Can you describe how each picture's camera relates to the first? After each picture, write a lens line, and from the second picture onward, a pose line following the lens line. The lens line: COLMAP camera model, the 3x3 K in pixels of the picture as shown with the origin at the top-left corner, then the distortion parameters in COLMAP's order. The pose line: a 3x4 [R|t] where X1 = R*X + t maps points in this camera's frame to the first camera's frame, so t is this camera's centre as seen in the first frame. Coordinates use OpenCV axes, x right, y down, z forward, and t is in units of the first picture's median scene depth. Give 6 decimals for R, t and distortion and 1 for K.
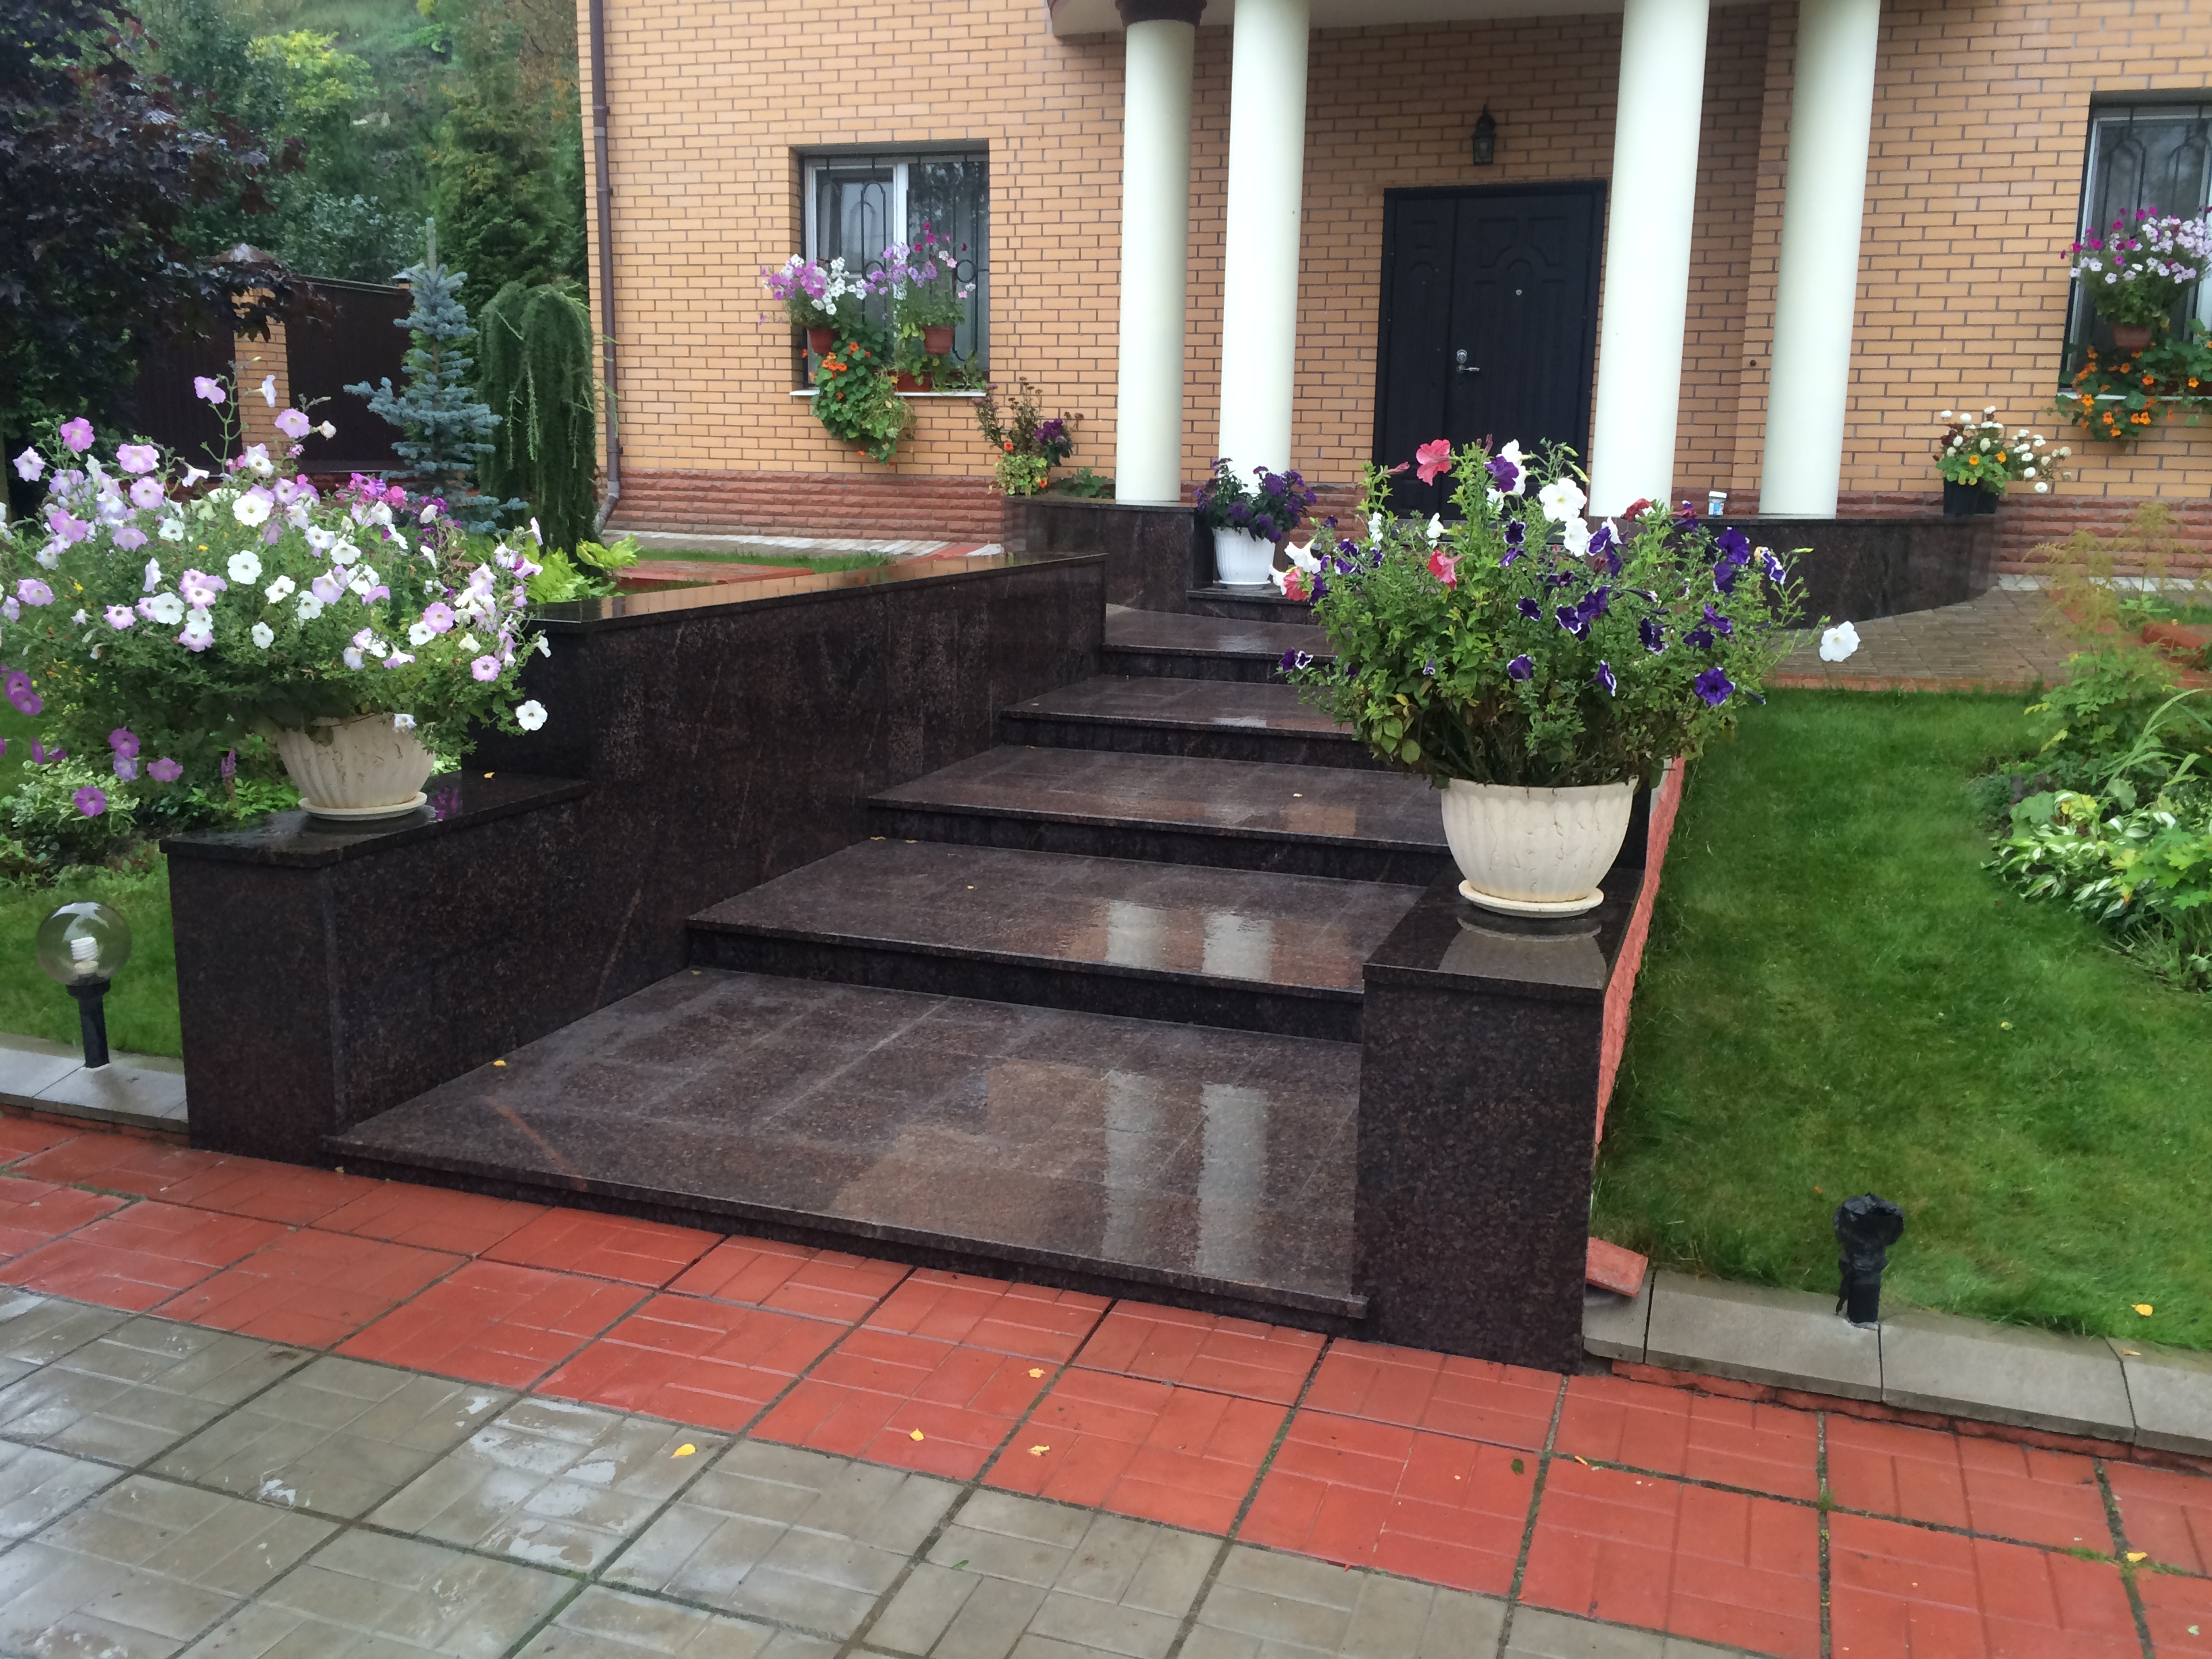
lens RADIAL K [[1897.8, 0, 1086.2], [0, 1897.8, 823.4], [0, 0, 1]] dist [0.083607, -0.118327]
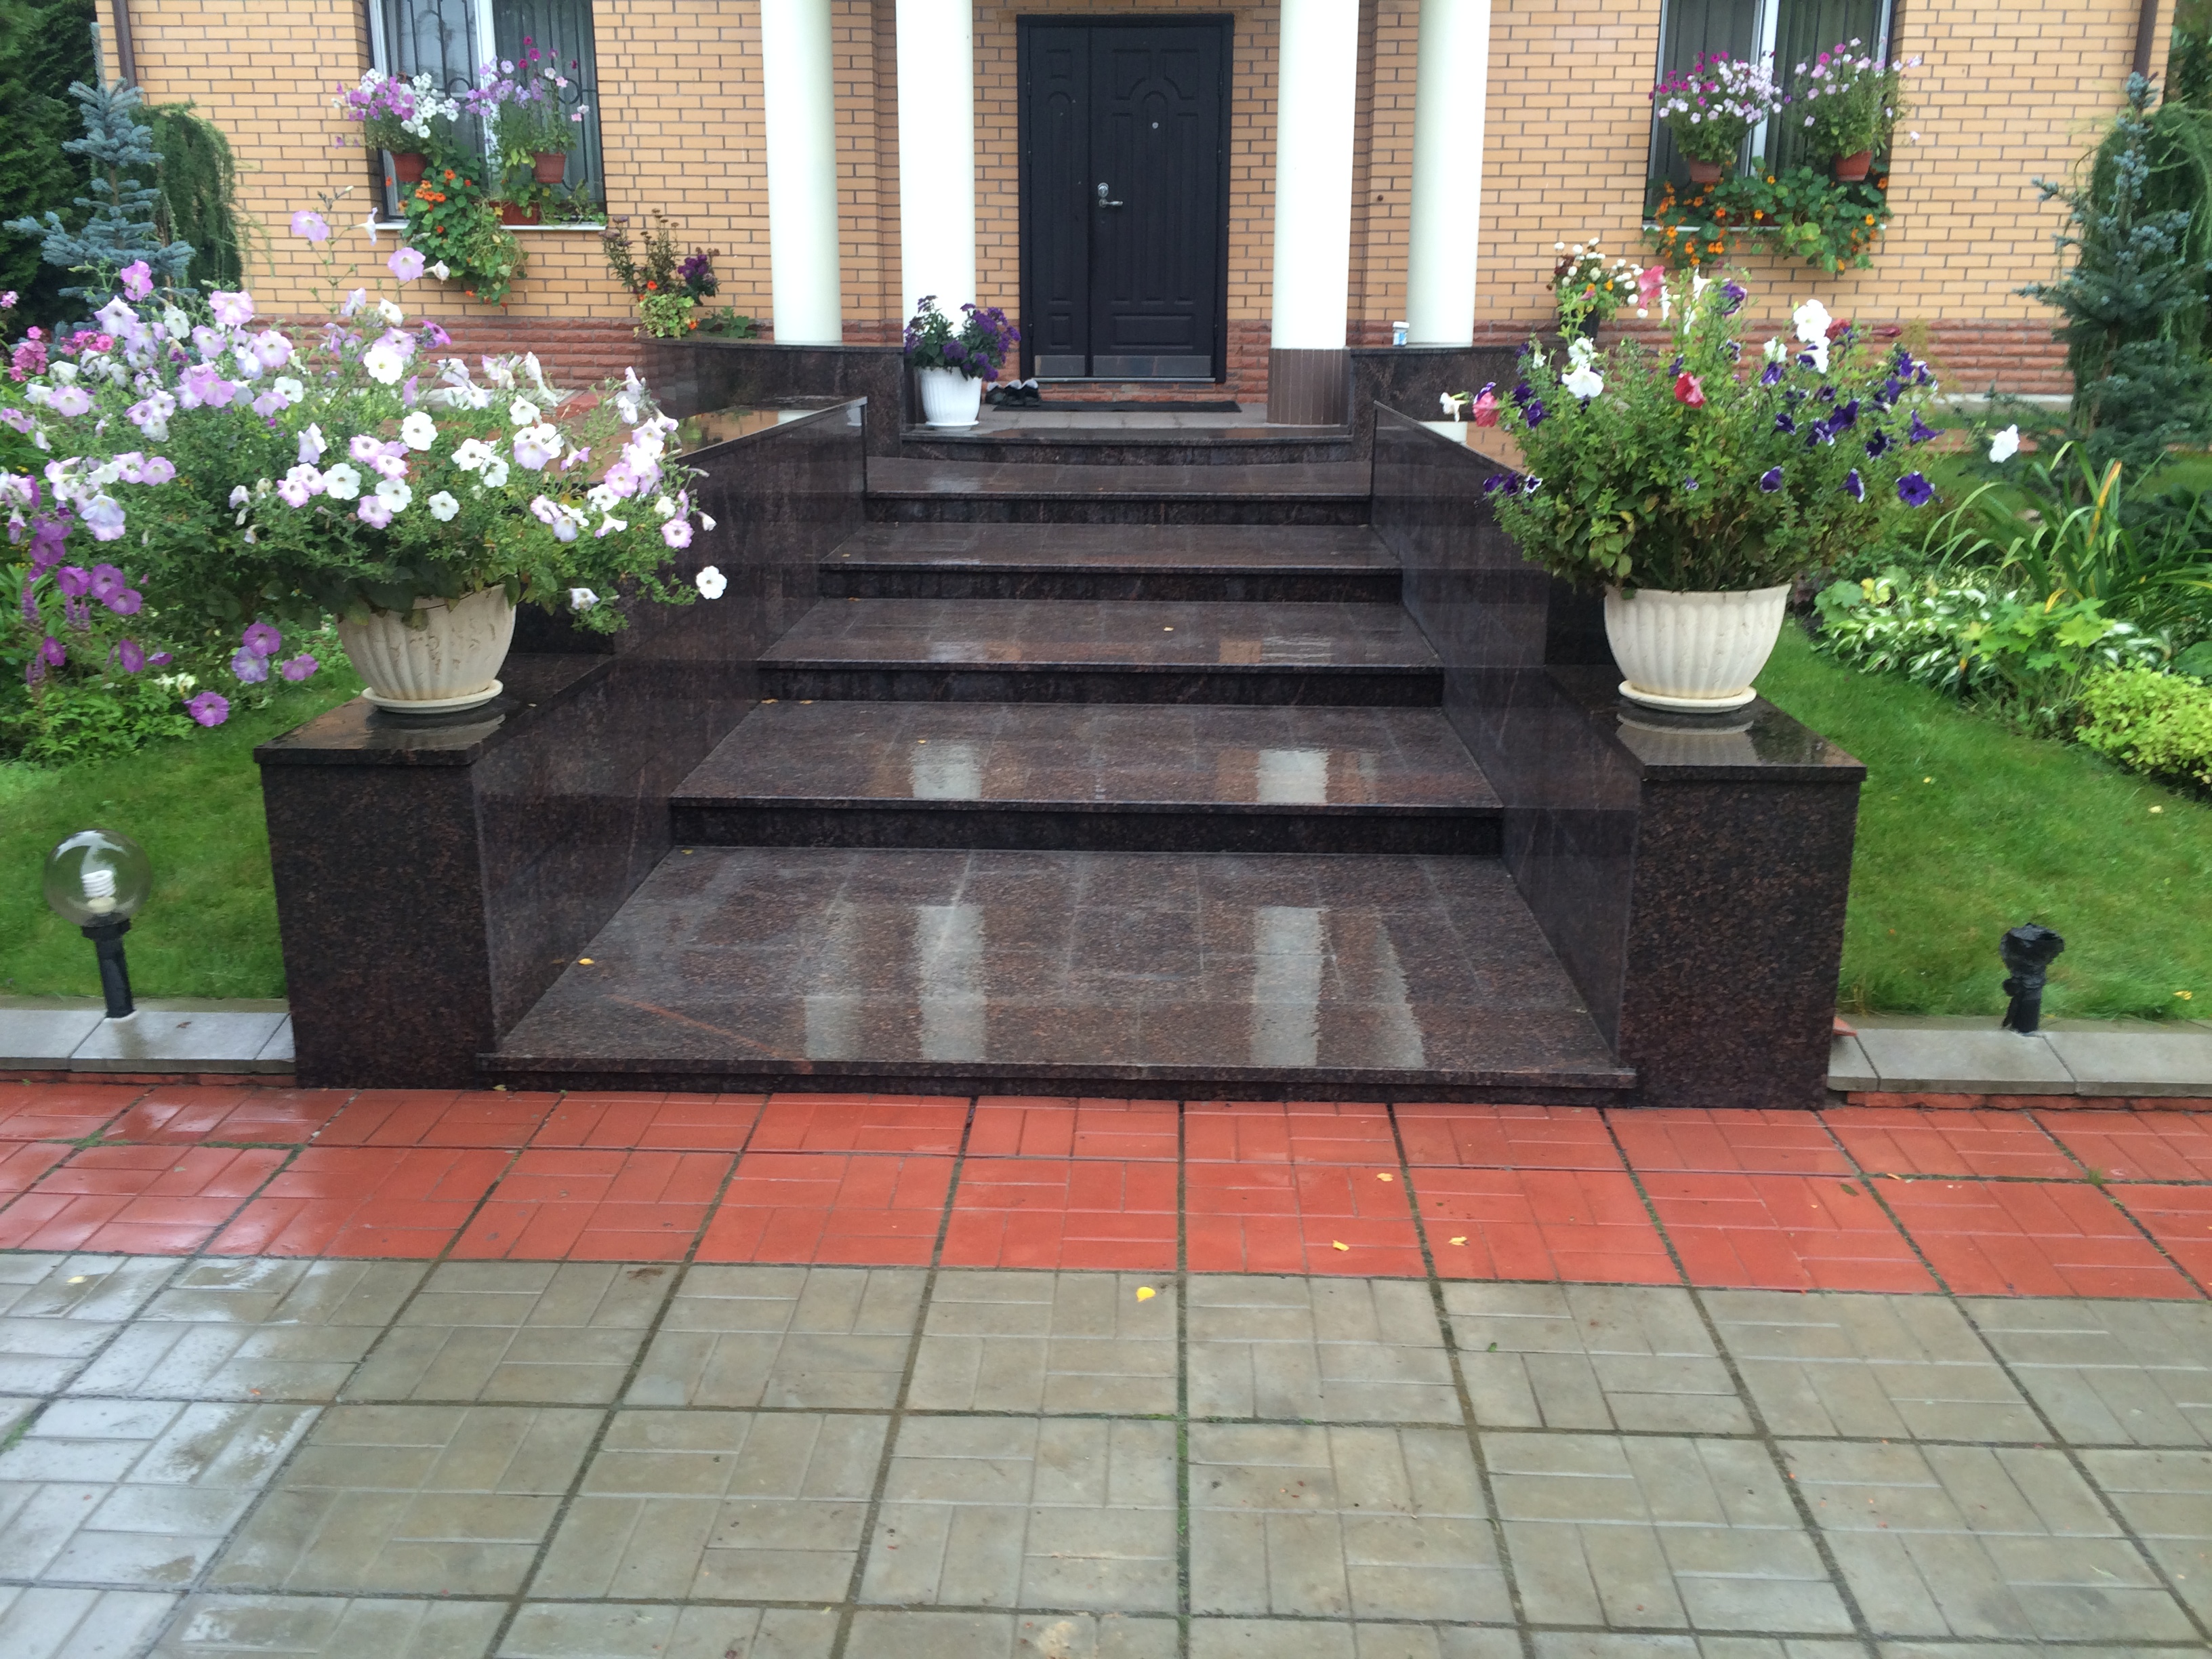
lens RADIAL K [[1897.8, 0, 1086.7], [0, 1897.8, 825.3], [0, 0, 1]] dist [0.083607, -0.118327]
pose [[0.954269, -0.093273, 0.284026, -0.252144], [0.070074, 0.993401, 0.090793, -0.006529], [-0.290621, -0.066738, 0.954508, 0.031115]]
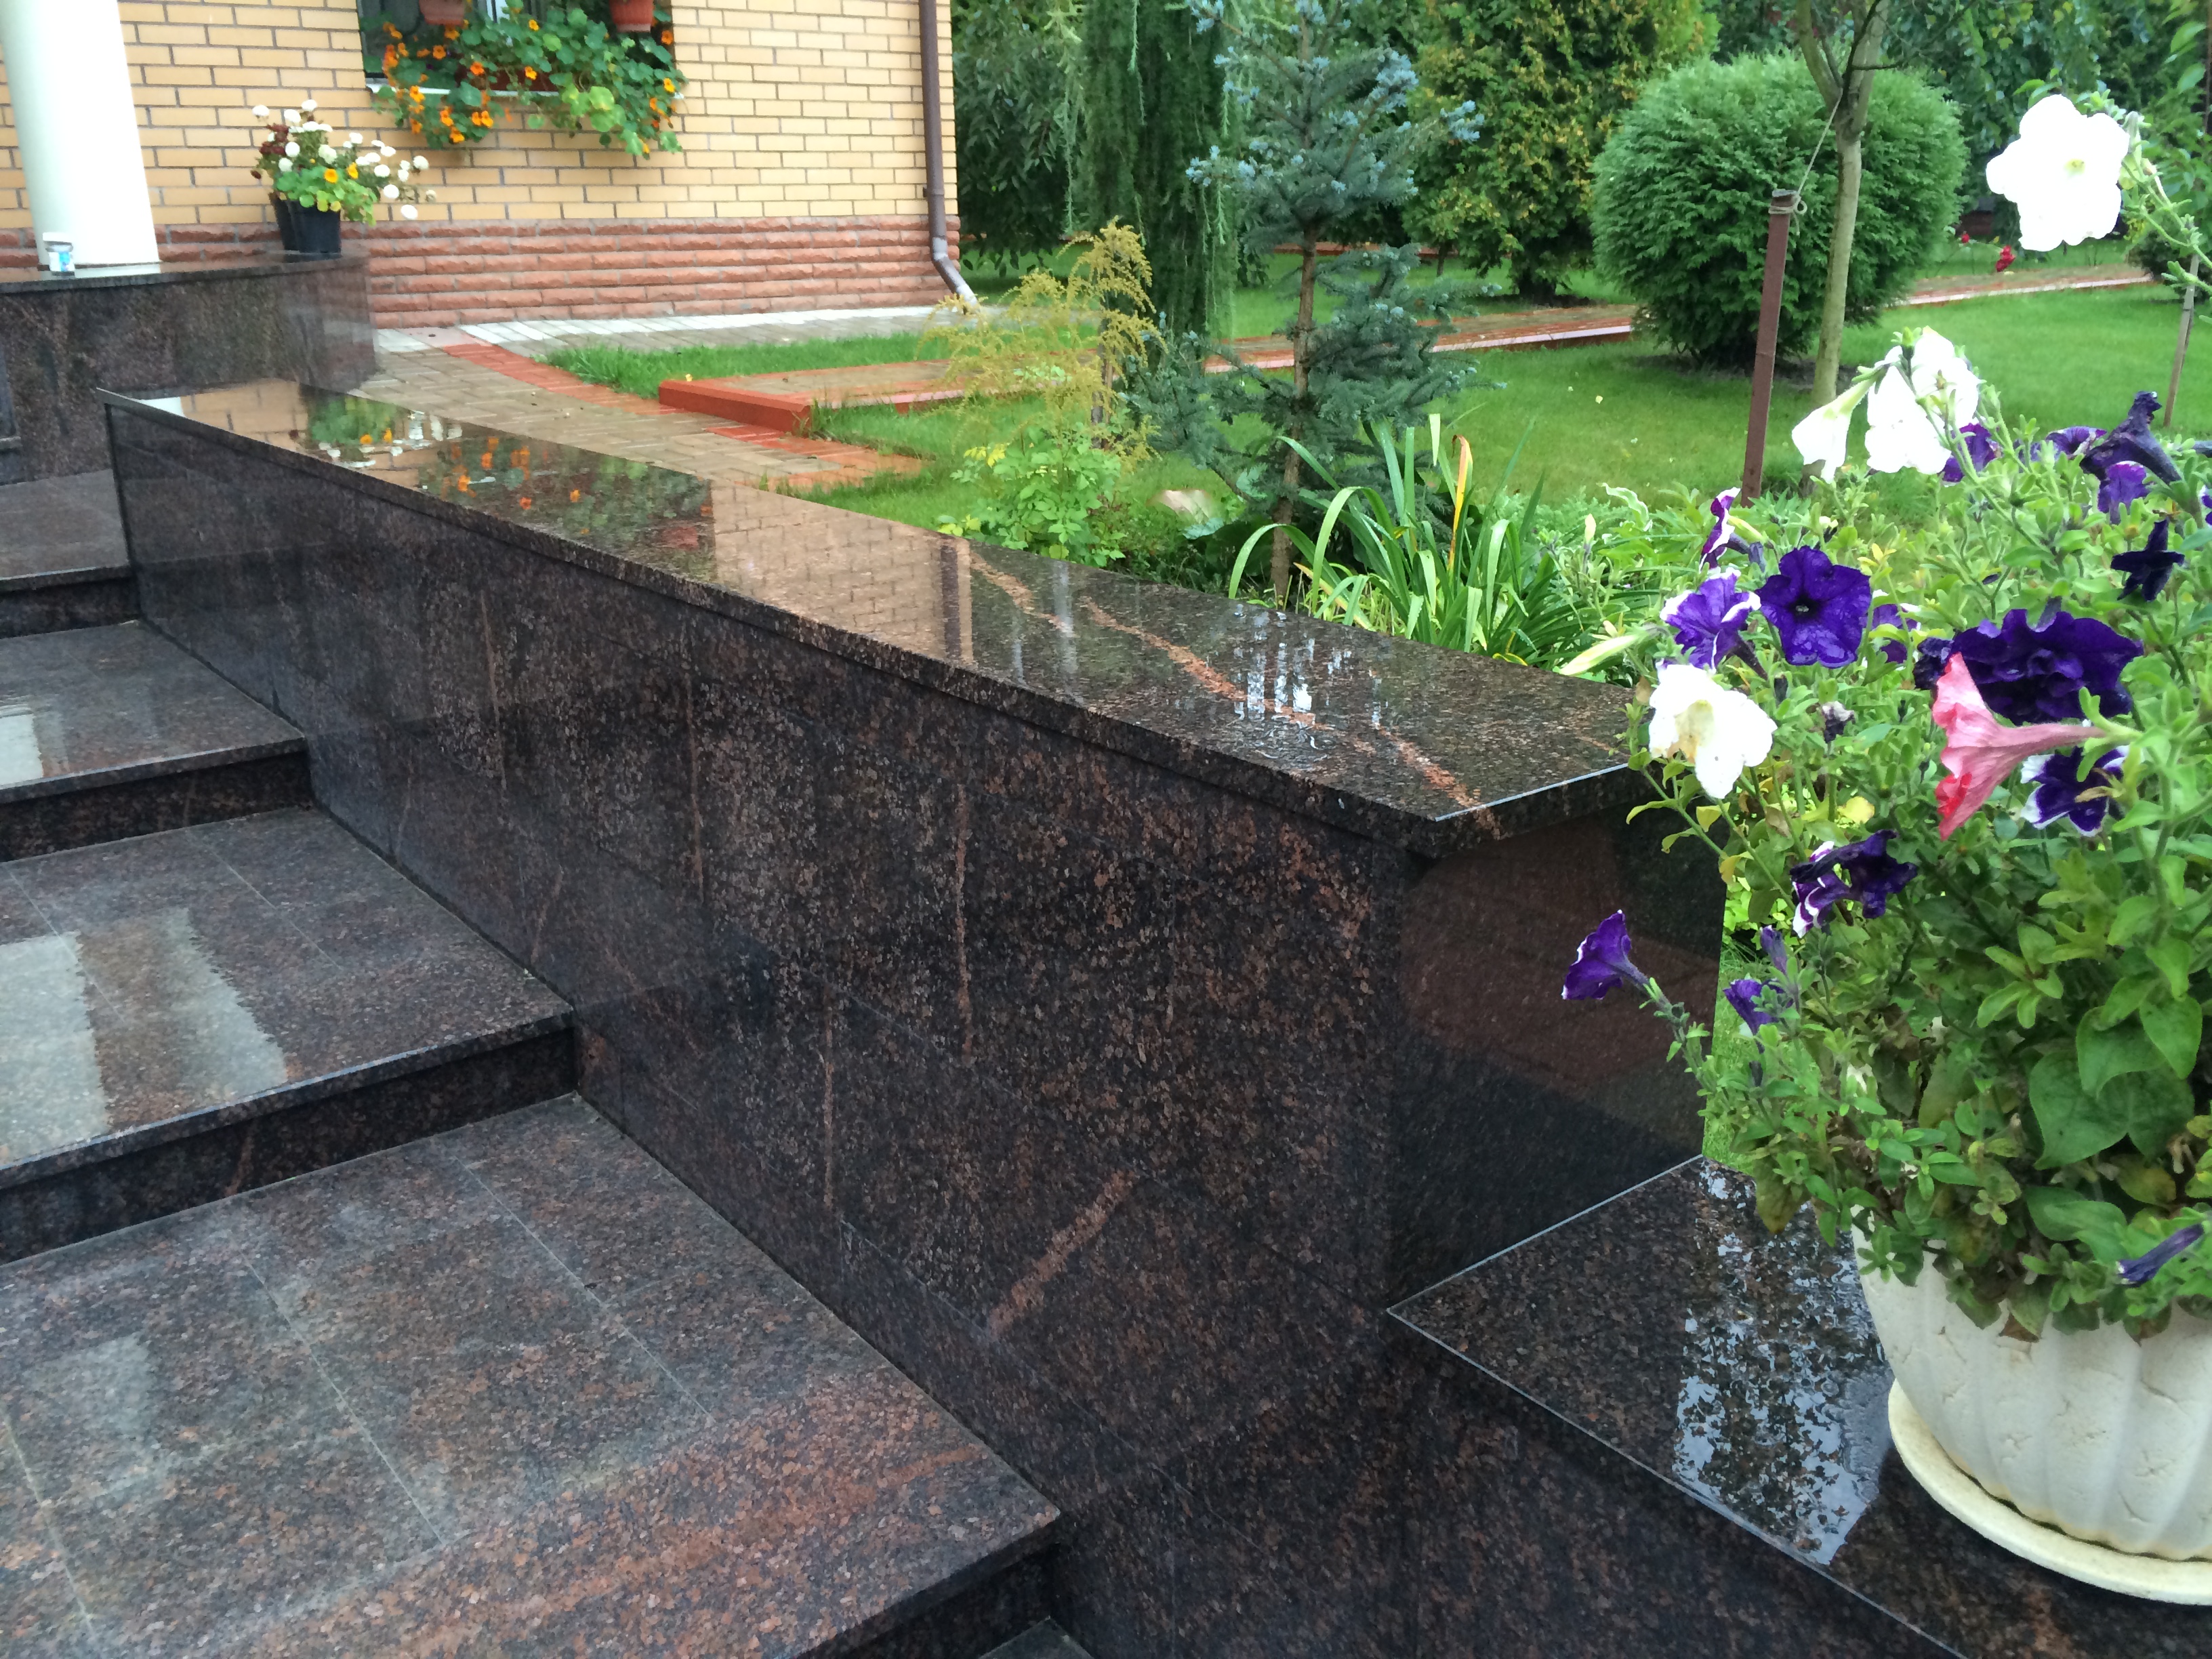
lens RADIAL K [[1897.8, 0, 1099.9], [0, 1897.8, 825.5], [0, 0, 1]] dist [0.083607, -0.118327]
pose [[0.531842, -0.289460, 0.795837, -0.061250], [0.180252, 0.956928, 0.227593, -0.109655], [-0.827438, 0.022408, 0.561110, 0.583842]]
